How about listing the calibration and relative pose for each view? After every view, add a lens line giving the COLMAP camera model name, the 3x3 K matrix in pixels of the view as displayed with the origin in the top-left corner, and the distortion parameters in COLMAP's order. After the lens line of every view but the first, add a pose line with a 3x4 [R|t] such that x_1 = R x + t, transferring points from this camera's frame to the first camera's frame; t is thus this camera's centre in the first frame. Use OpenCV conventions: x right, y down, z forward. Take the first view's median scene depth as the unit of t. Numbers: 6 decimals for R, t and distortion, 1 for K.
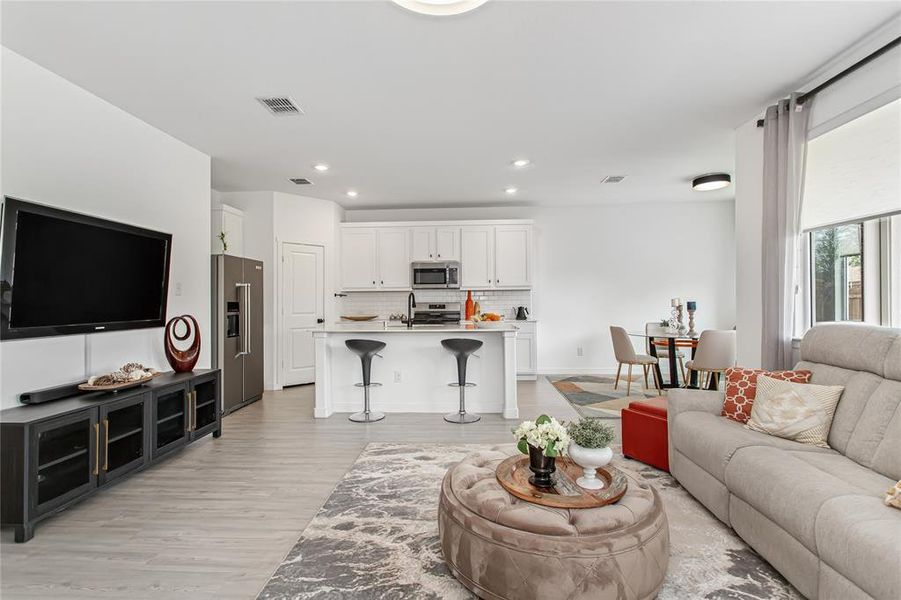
lens RADIAL K [[430.0, 0, 445.0], [0, 430.0, 300.5], [0, 0, 1]] dist [0.000551, 0.001042]
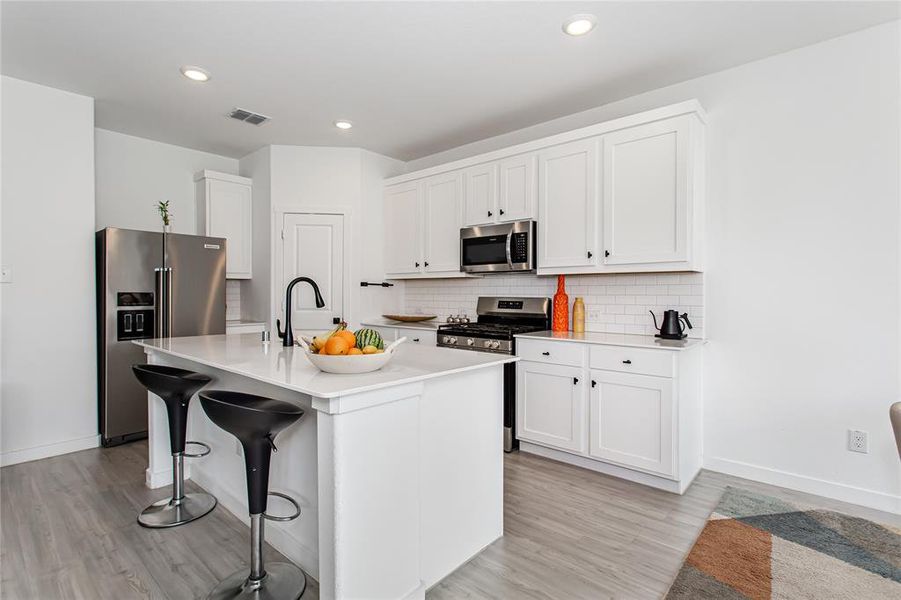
lens RADIAL K [[430.0, 0, 444.3], [0, 430.0, 298.5], [0, 0, 1]] dist [0.000551, 0.001042]
pose [[0.786868, 0.019018, -0.616828, 0.351824], [-0.009195, 0.999775, 0.019095, -0.005376], [0.617053, -0.009353, 0.786866, 0.684029]]
